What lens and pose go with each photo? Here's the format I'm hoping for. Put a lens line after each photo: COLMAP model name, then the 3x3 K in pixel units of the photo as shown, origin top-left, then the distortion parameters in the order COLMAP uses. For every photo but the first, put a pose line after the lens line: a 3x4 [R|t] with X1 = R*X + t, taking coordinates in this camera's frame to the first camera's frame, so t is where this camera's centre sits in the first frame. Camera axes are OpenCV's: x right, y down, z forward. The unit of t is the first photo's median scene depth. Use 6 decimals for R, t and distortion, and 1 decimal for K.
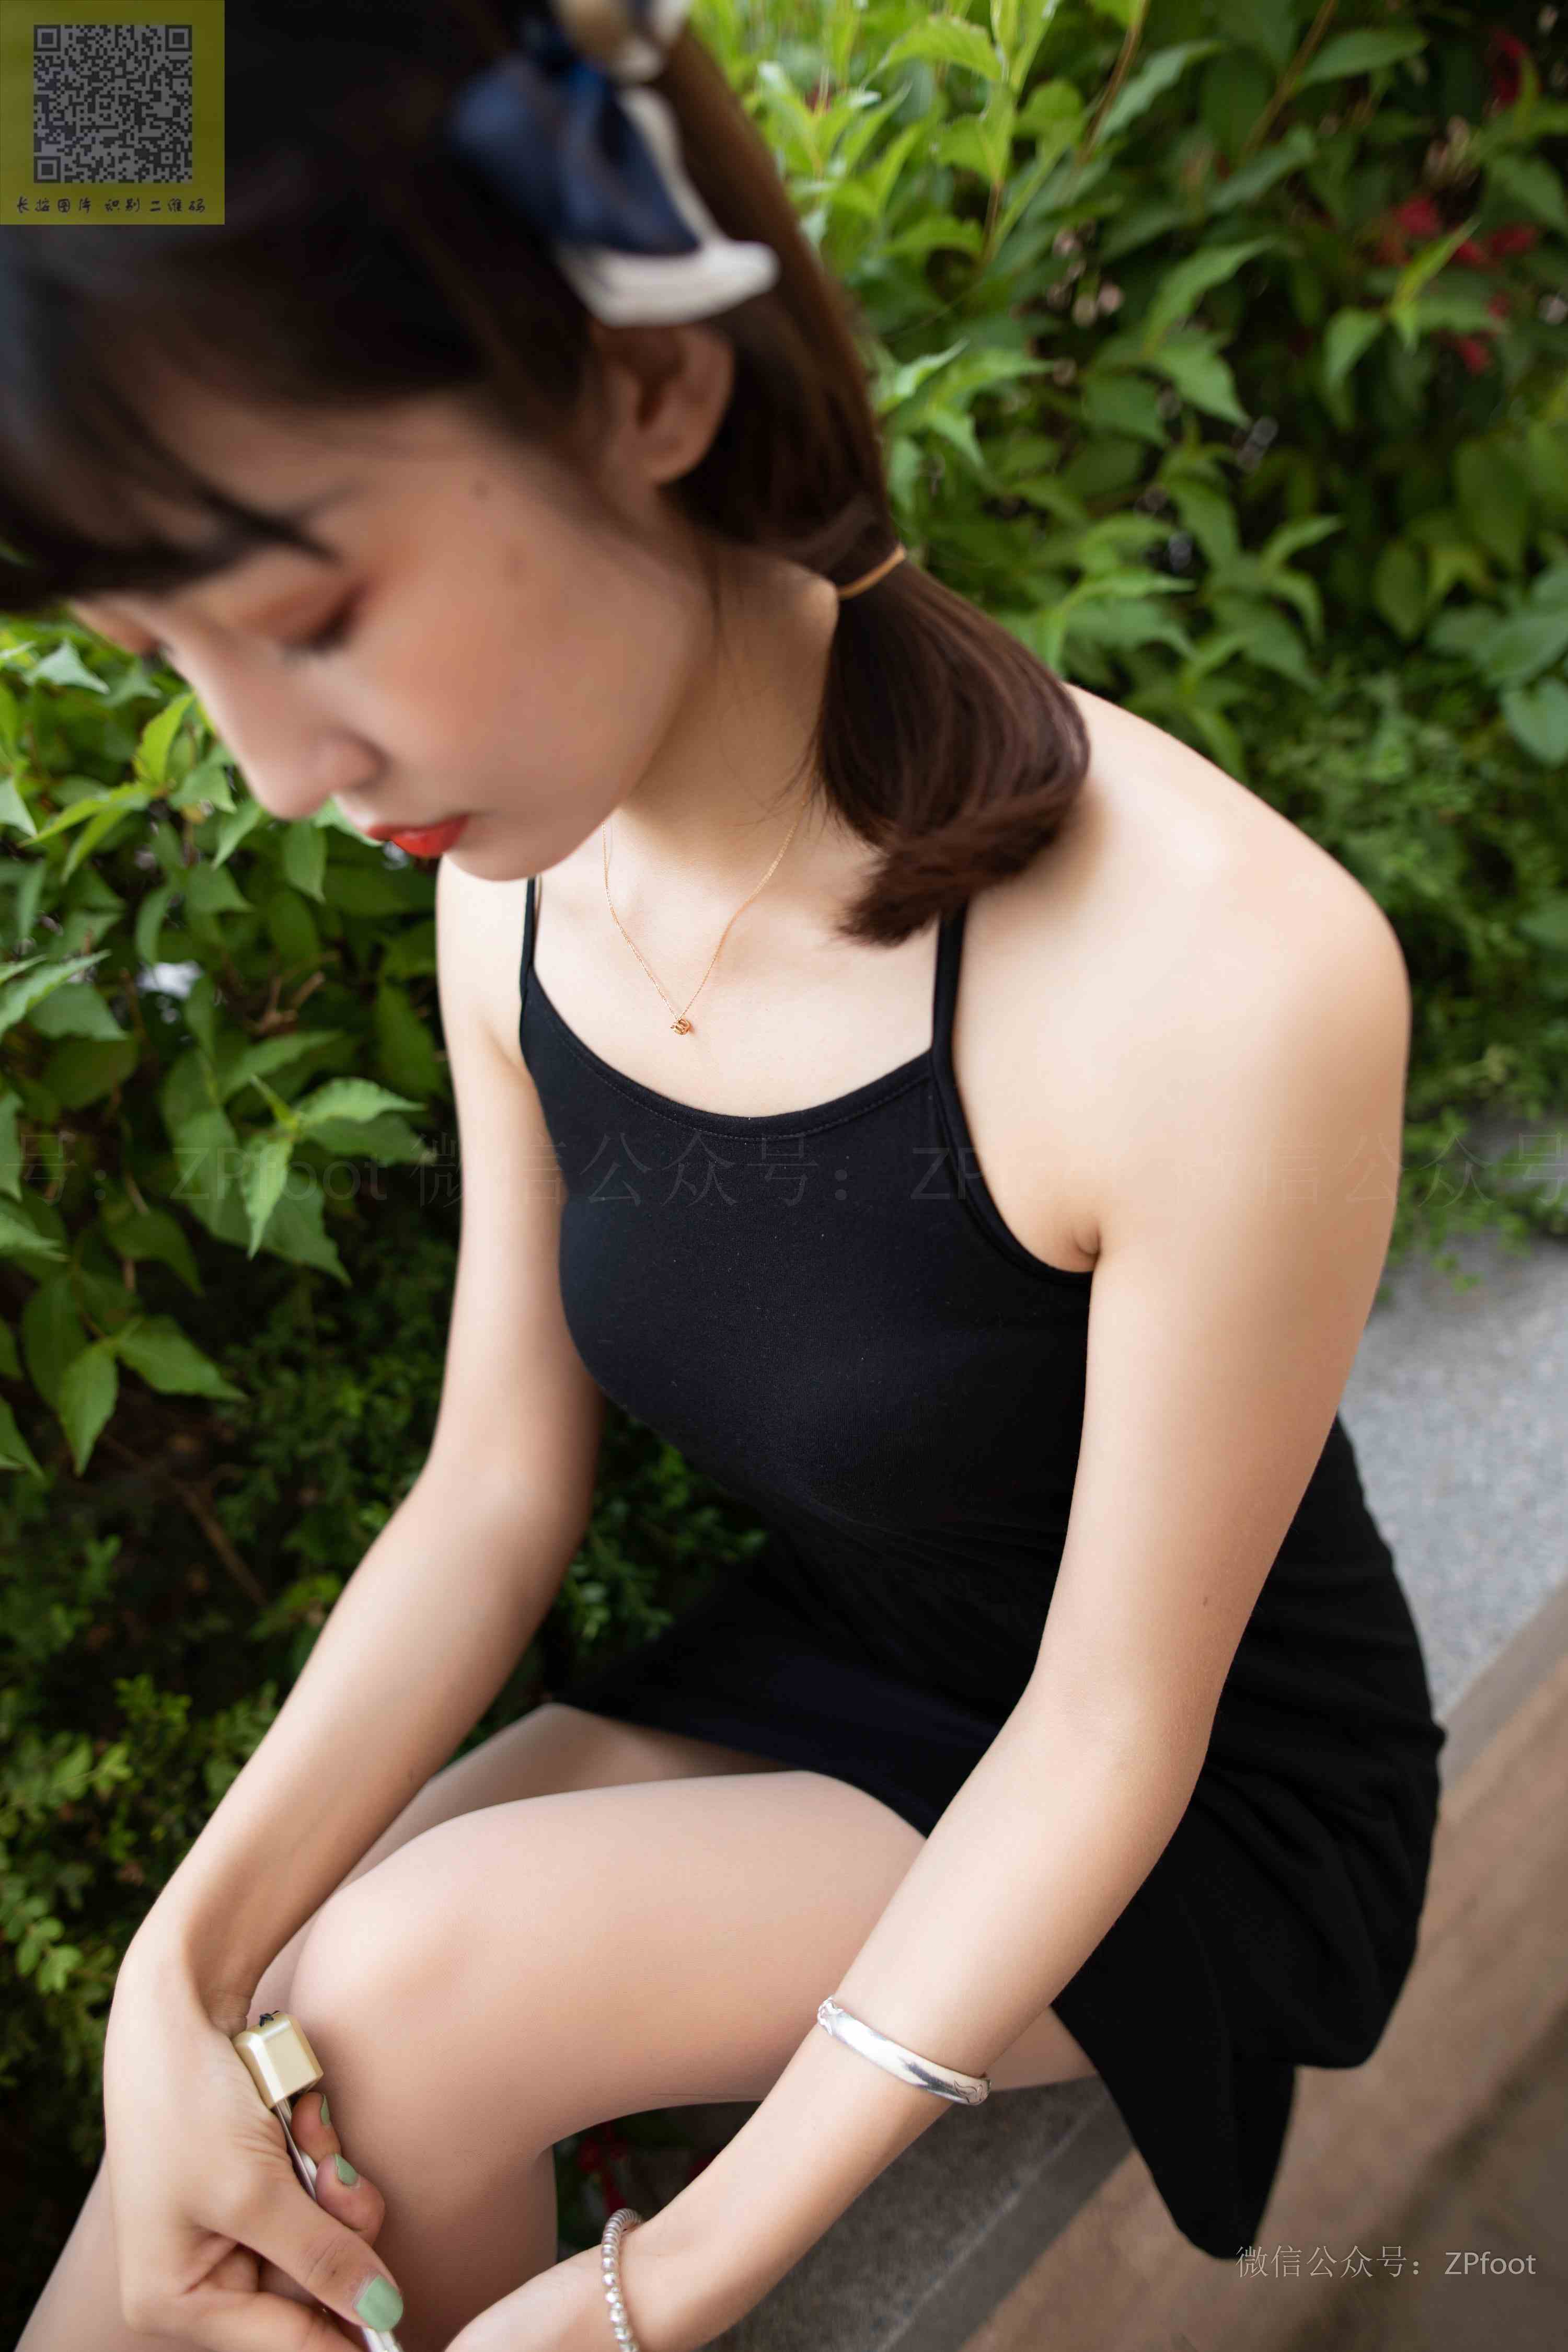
lens RADIAL K [[1627.1, 0, 788.1], [0, 1627.1, 1174.3], [0, 0, 1]] dist [-0.053513, 0.048280]
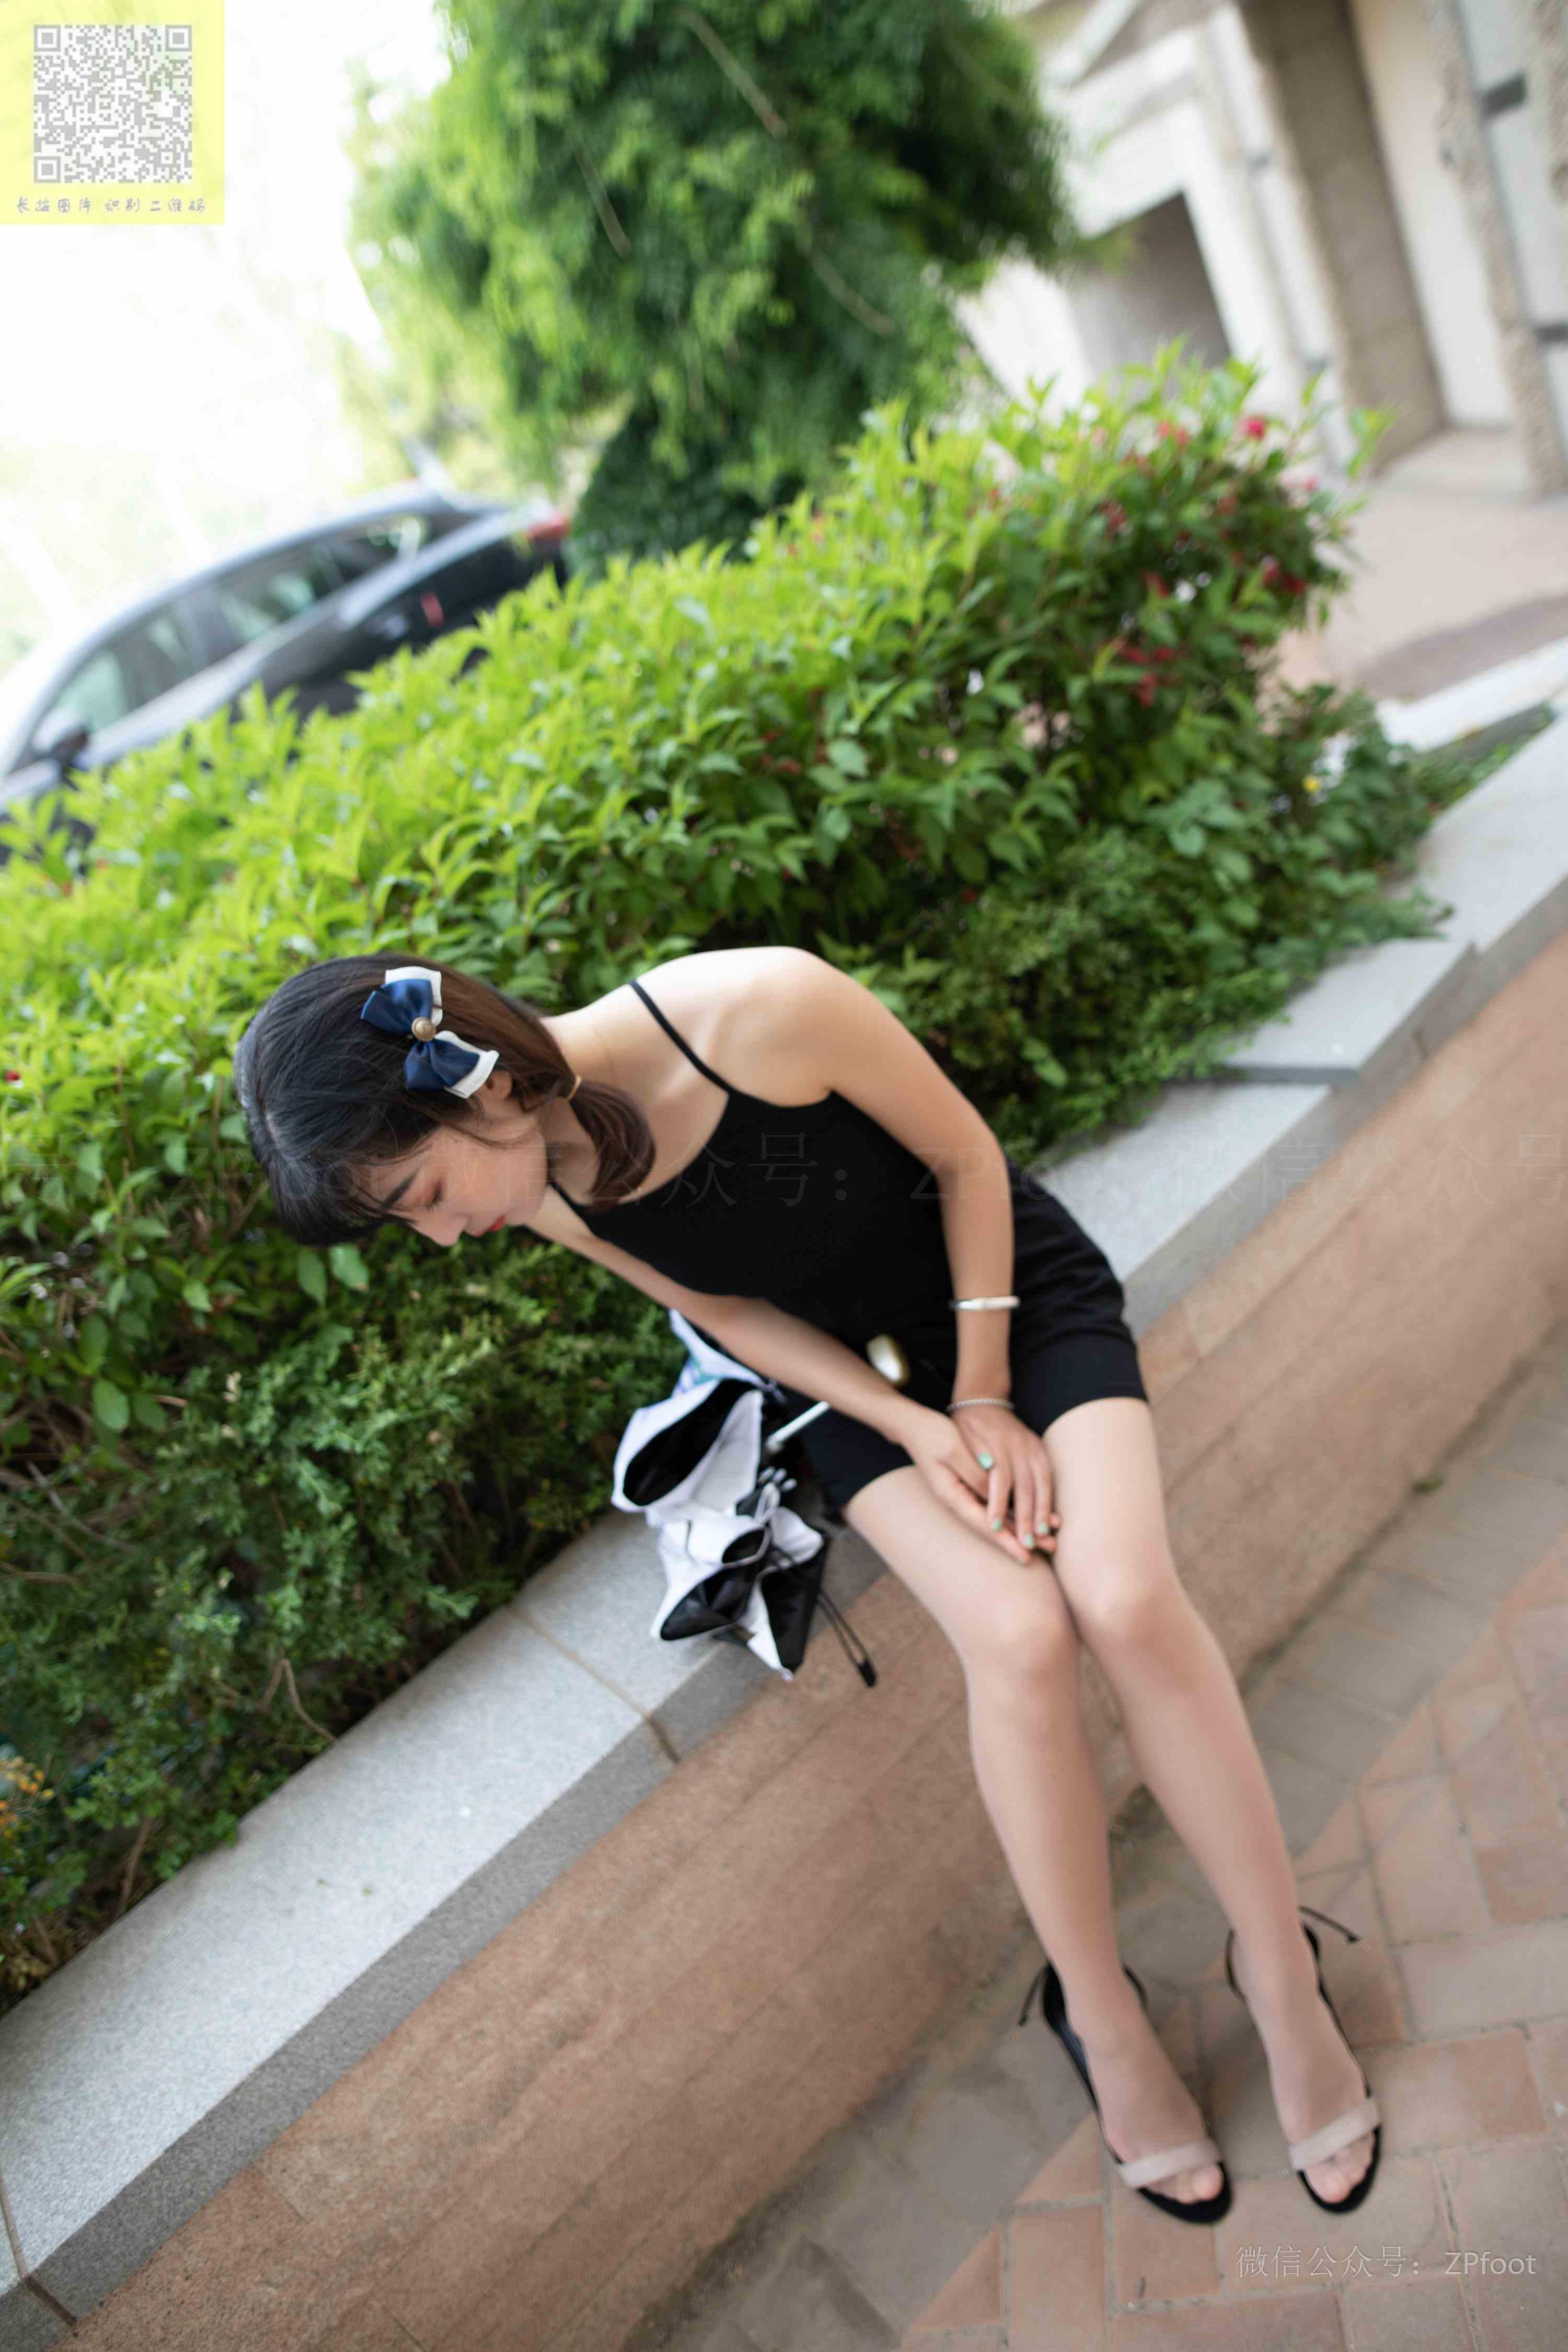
lens RADIAL K [[1627.1, 0, 788.1], [0, 1627.1, 1174.3], [0, 0, 1]] dist [-0.053513, 0.048280]
pose [[0.999276, -0.029747, -0.023706, -0.036088], [0.021542, 0.956223, -0.291844, 0.853611], [0.031349, 0.291123, 0.956172, -1.074966]]
